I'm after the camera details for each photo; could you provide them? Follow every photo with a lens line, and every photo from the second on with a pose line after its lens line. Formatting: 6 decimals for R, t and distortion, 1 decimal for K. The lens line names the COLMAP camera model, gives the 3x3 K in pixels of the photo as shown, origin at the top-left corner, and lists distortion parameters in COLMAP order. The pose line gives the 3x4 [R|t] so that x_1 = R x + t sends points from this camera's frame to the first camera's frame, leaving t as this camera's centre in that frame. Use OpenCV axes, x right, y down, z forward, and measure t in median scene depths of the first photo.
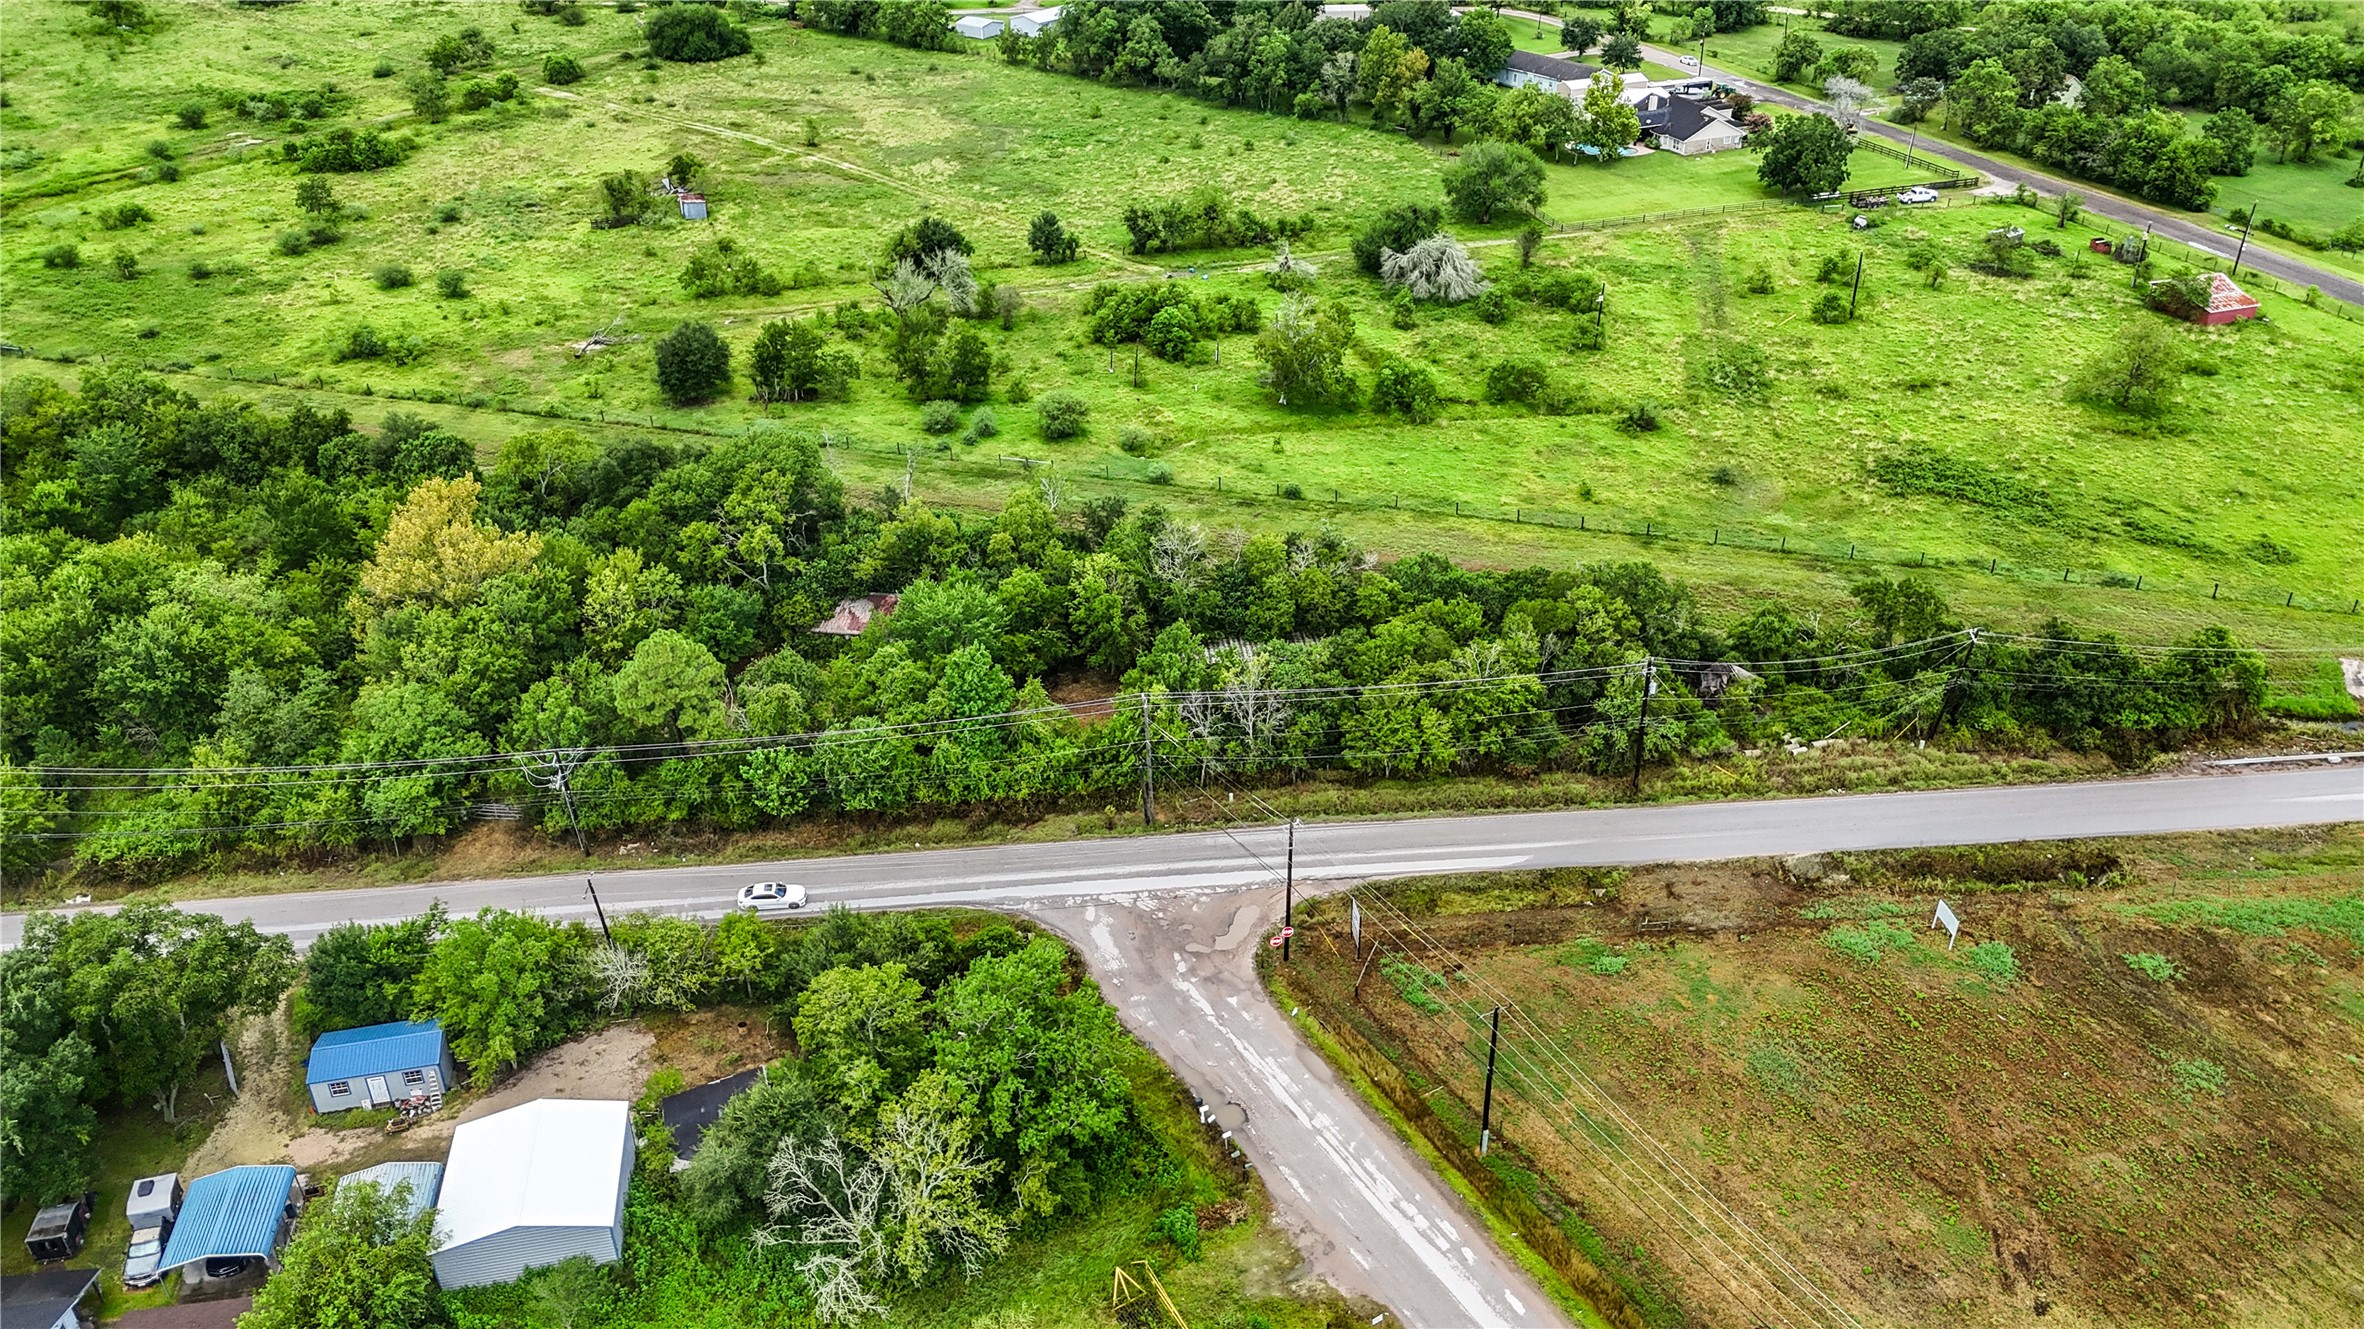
lens RADIAL K [[1736.4, 0, 1182.0], [0, 1736.4, 664.5], [0, 0, 1]] dist [0.059808, -0.057542]
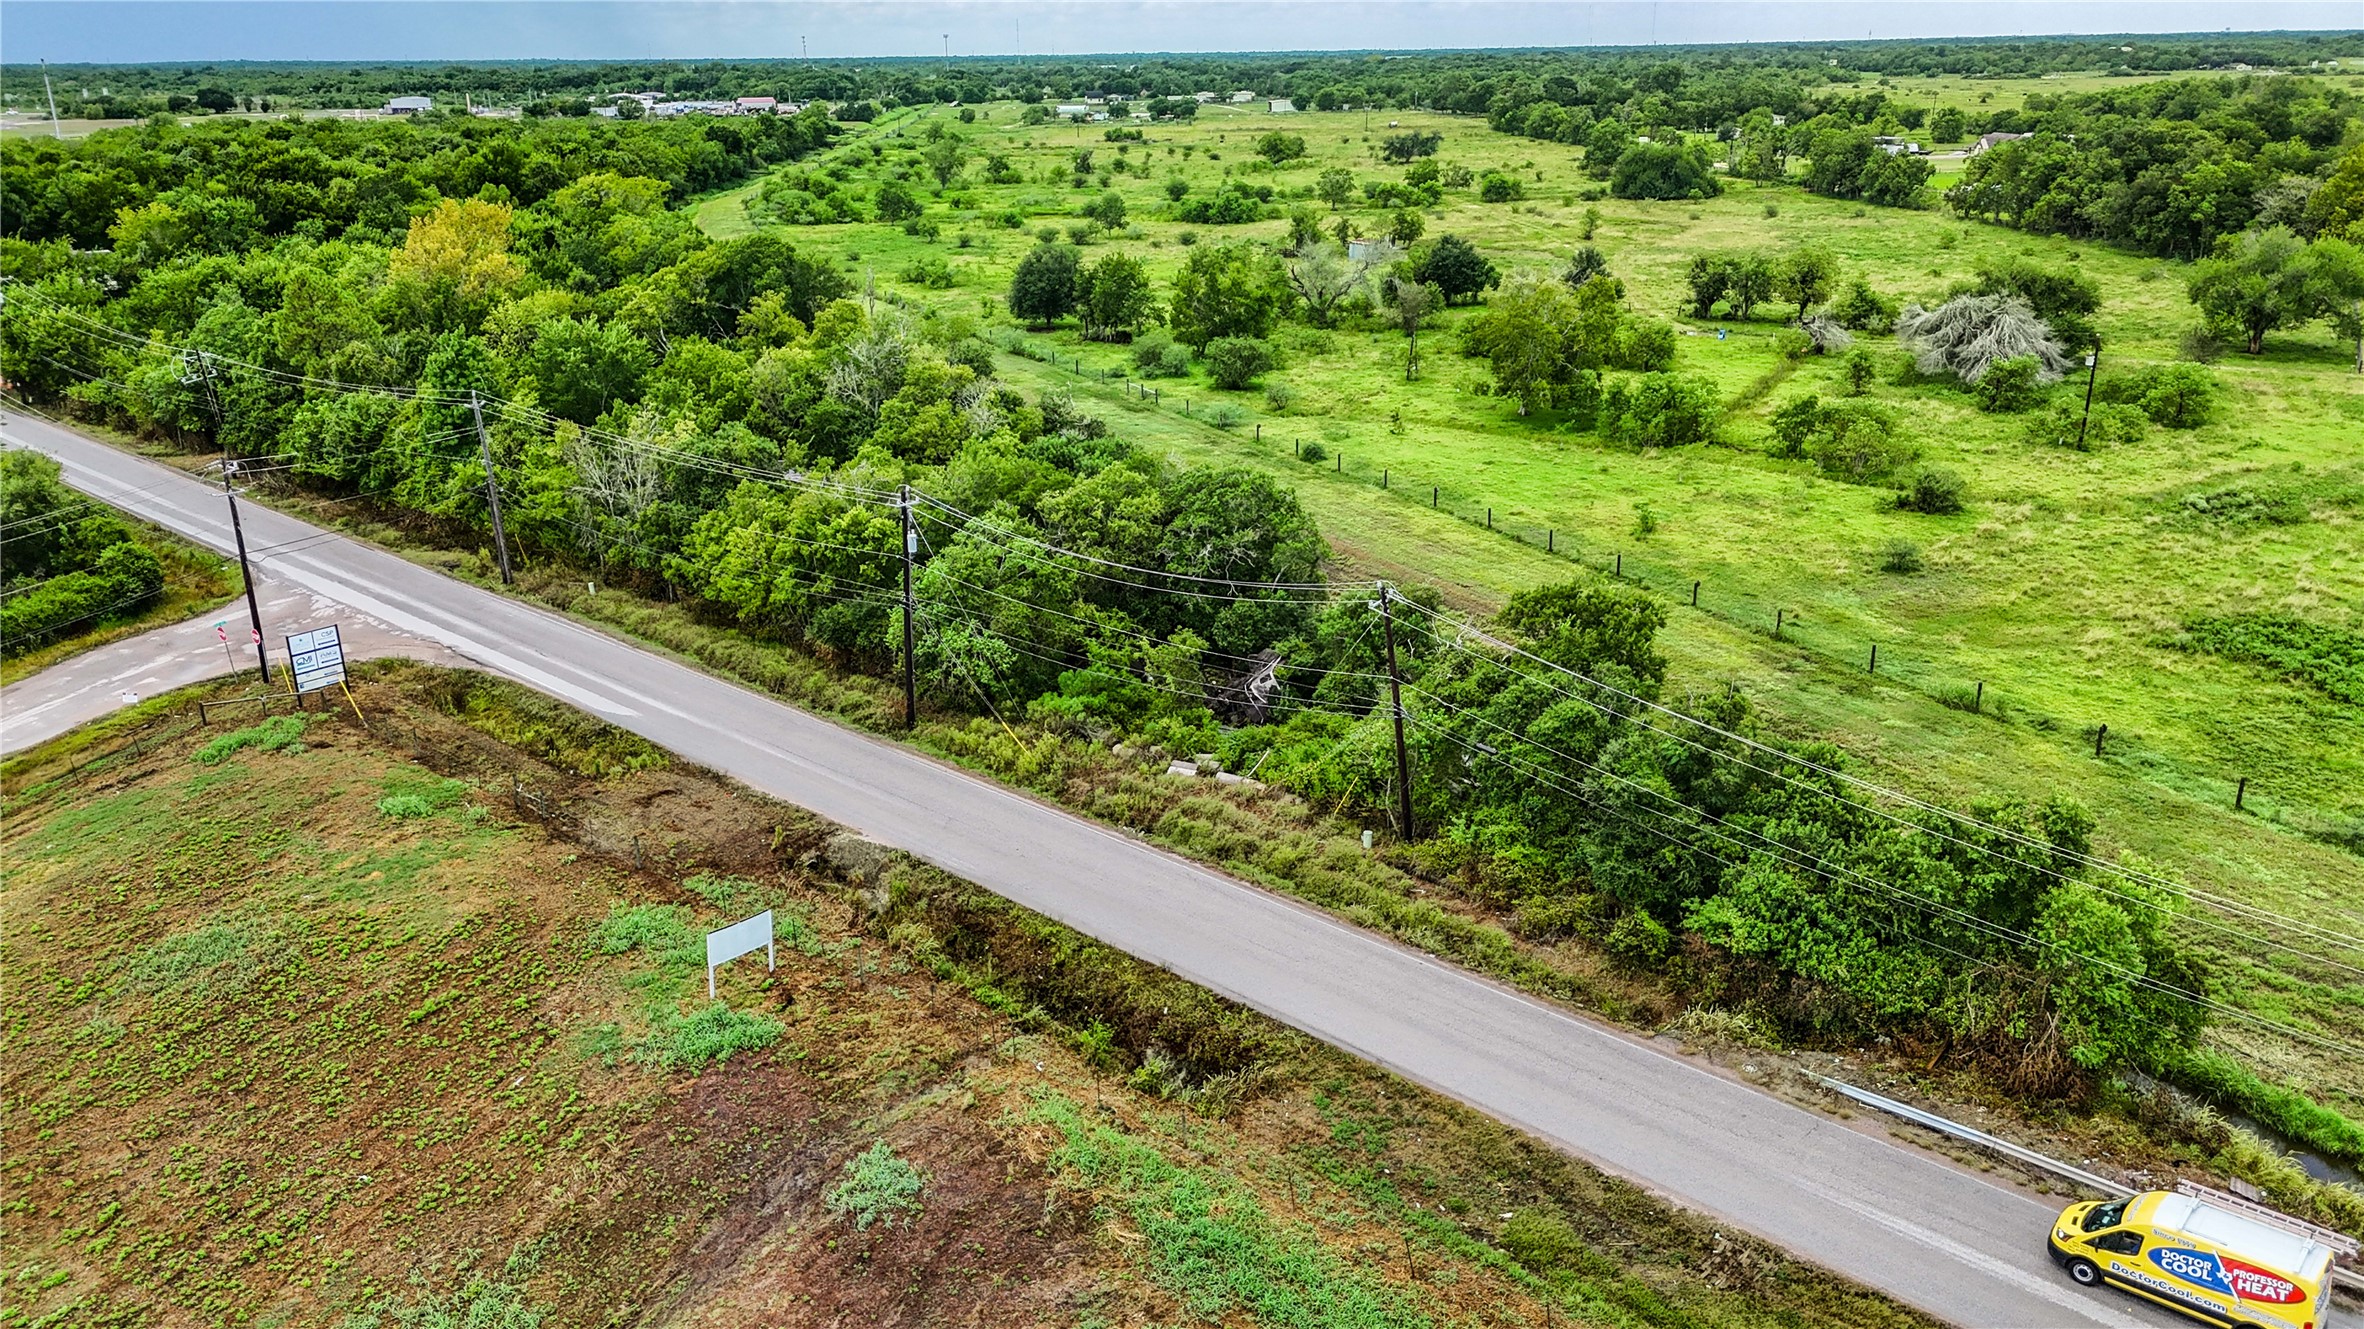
lens RADIAL K [[1736.4, 0, 1182.0], [0, 1736.4, 664.5], [0, 0, 1]] dist [0.059808, -0.057542]
pose [[0.677030, 0.242907, -0.694713, 0.813677], [-0.363866, 0.930997, -0.029081, 0.038250], [0.639712, 0.272471, 0.718699, 0.669571]]
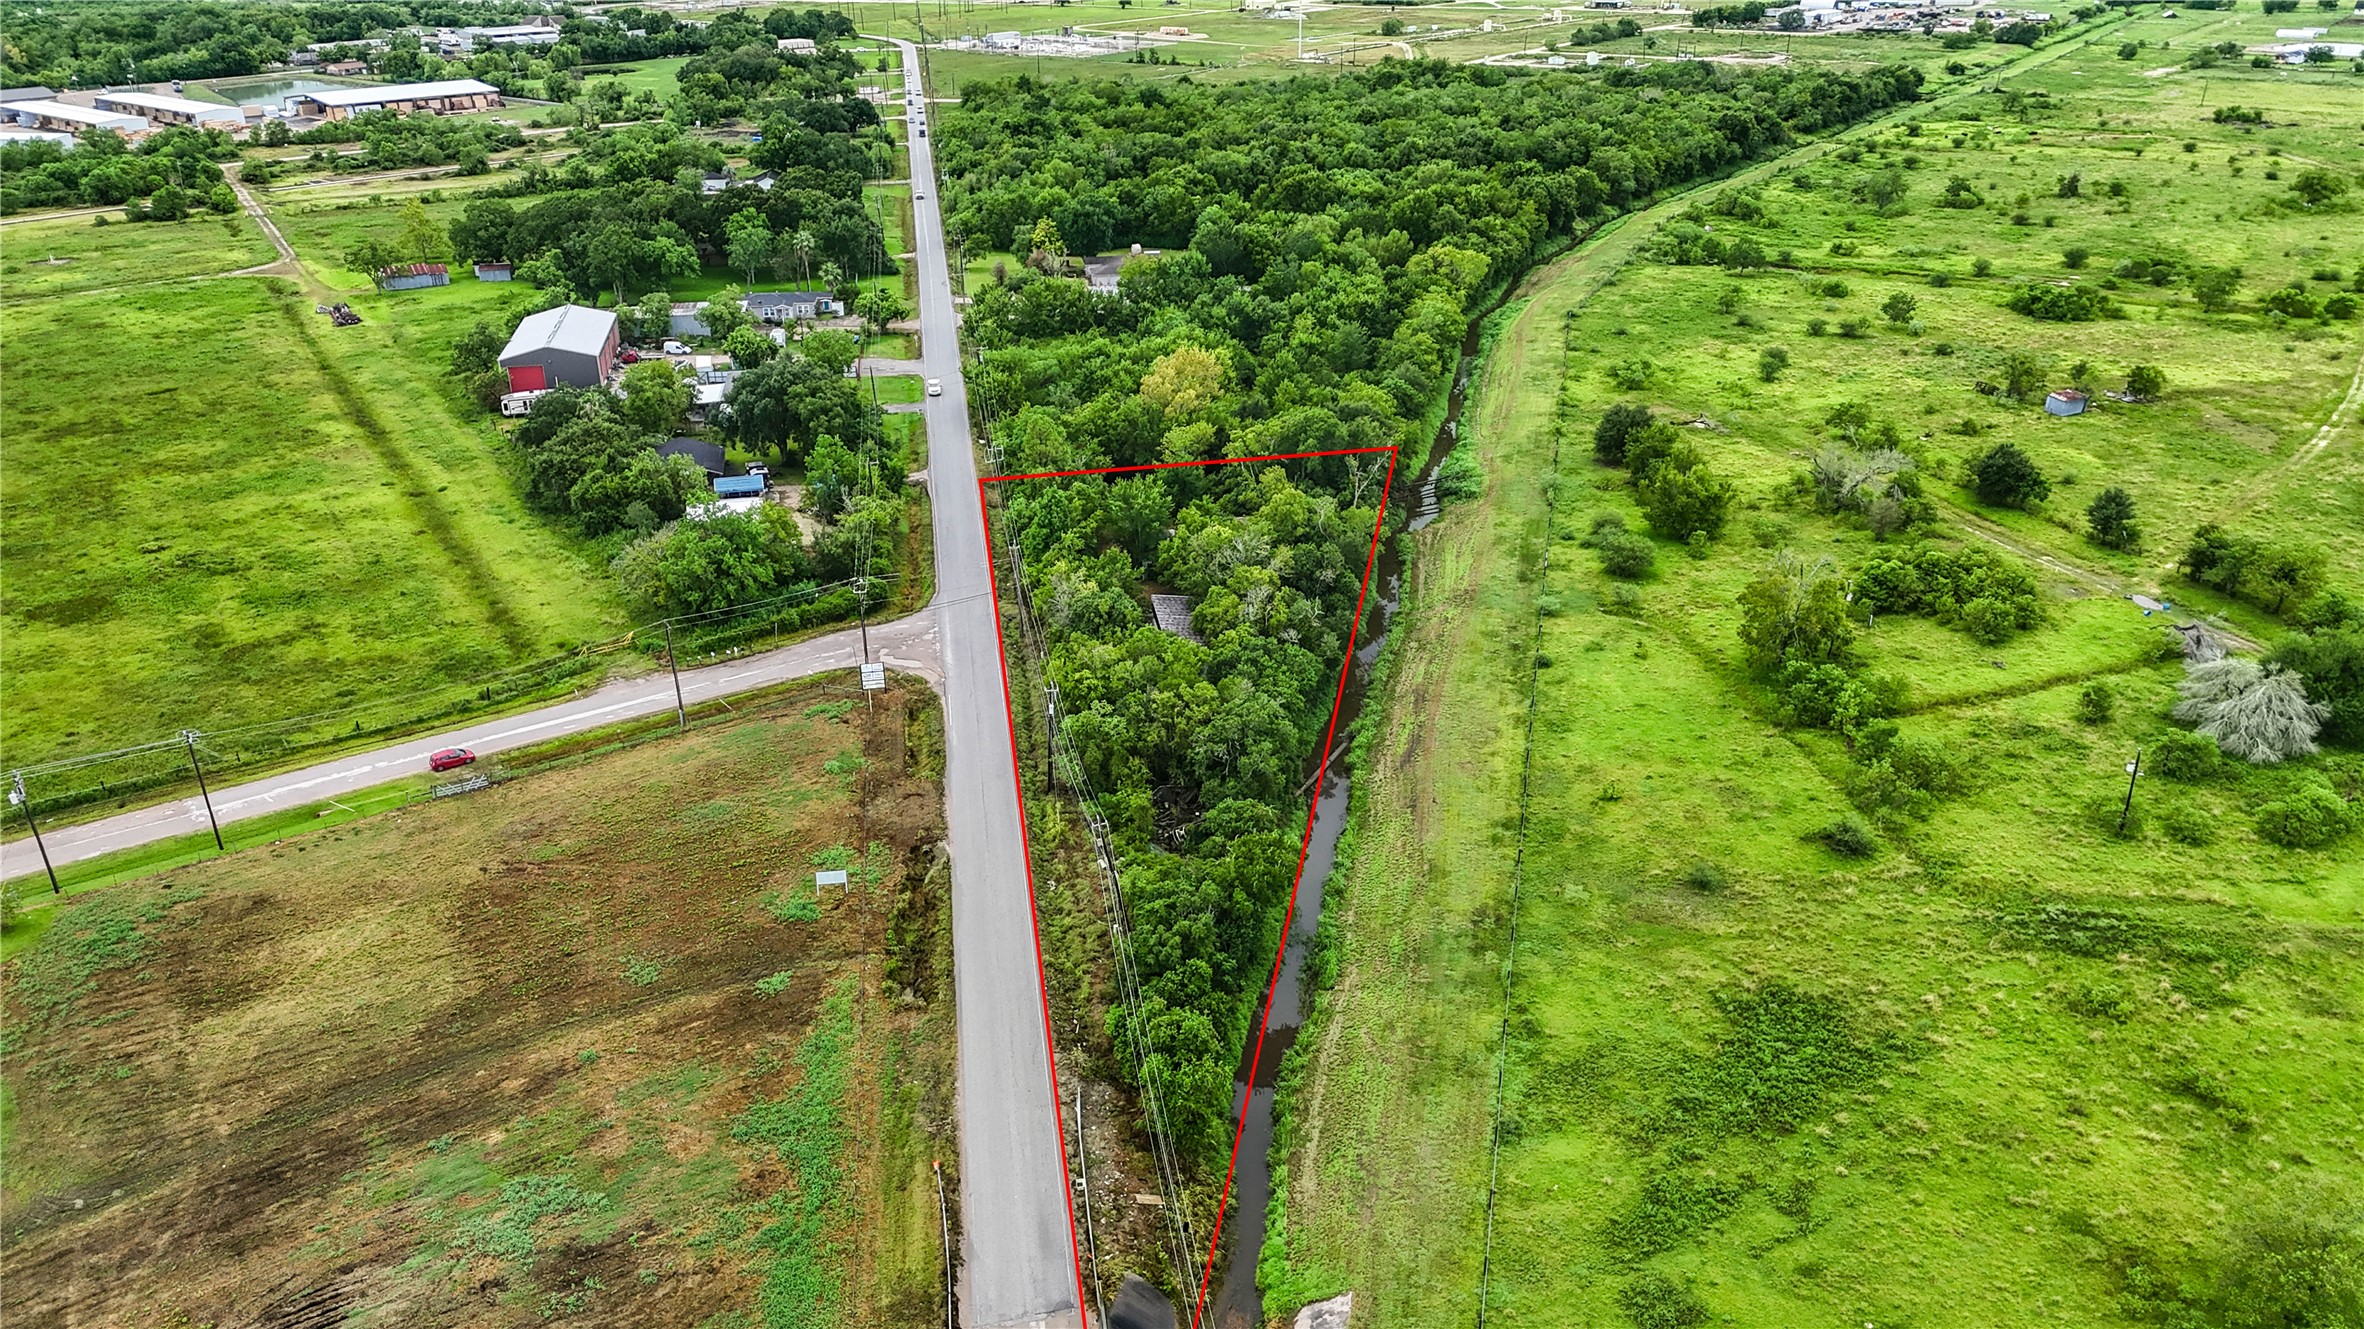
lens RADIAL K [[1736.4, 0, 1182.0], [0, 1736.4, 664.5], [0, 0, 1]] dist [0.059808, -0.057542]
pose [[0.059960, 0.417387, -0.906749, 1.441783], [-0.492491, 0.802495, 0.336831, -0.491190], [0.868250, 0.426369, 0.253677, 0.800212]]
